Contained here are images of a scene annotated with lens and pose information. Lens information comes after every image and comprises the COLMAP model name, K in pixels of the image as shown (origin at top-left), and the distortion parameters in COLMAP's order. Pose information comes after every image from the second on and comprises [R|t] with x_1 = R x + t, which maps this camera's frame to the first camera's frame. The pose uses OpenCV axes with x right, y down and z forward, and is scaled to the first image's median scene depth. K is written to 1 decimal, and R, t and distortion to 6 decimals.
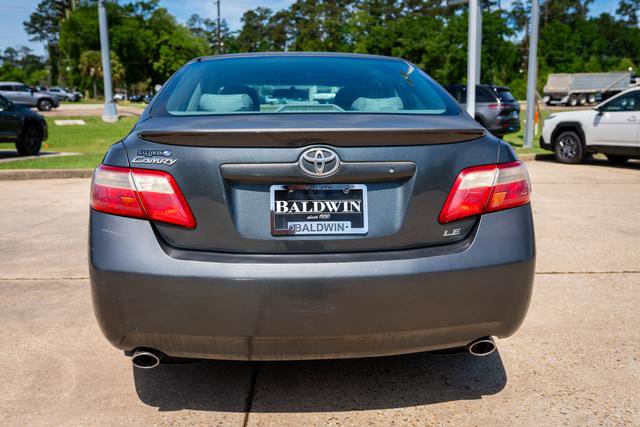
lens RADIAL K [[619.9, 0, 321.6], [0, 619.9, 213.4], [0, 0, 1]] dist [-0.004052, 0.027082]
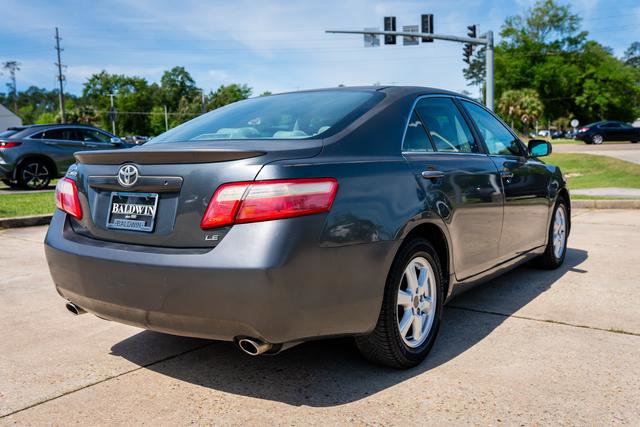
lens RADIAL K [[619.9, 0, 321.6], [0, 619.9, 213.4], [0, 0, 1]] dist [-0.004052, 0.027082]
pose [[0.767104, 0.053591, -0.639281, 0.157996], [-0.091064, 0.995510, -0.025818, -0.000589], [0.635027, 0.078021, 0.768540, 0.031990]]
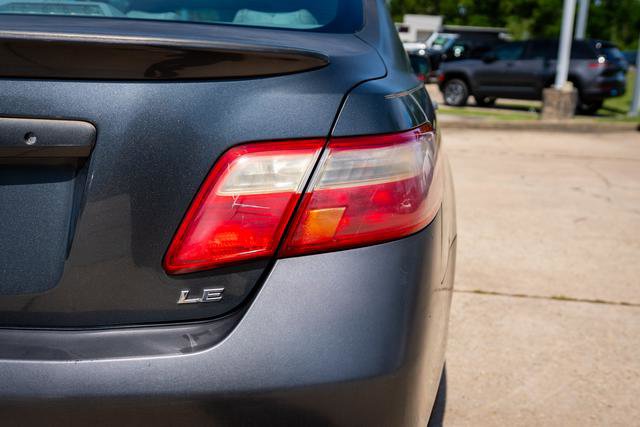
lens RADIAL K [[619.9, 0, 321.6], [0, 619.9, 213.4], [0, 0, 1]] dist [-0.004052, 0.027082]
pose [[0.985910, 0.071976, -0.151003, 0.049686], [-0.061466, 0.995424, 0.073160, -0.008567], [0.155577, -0.062847, 0.985822, 0.084746]]
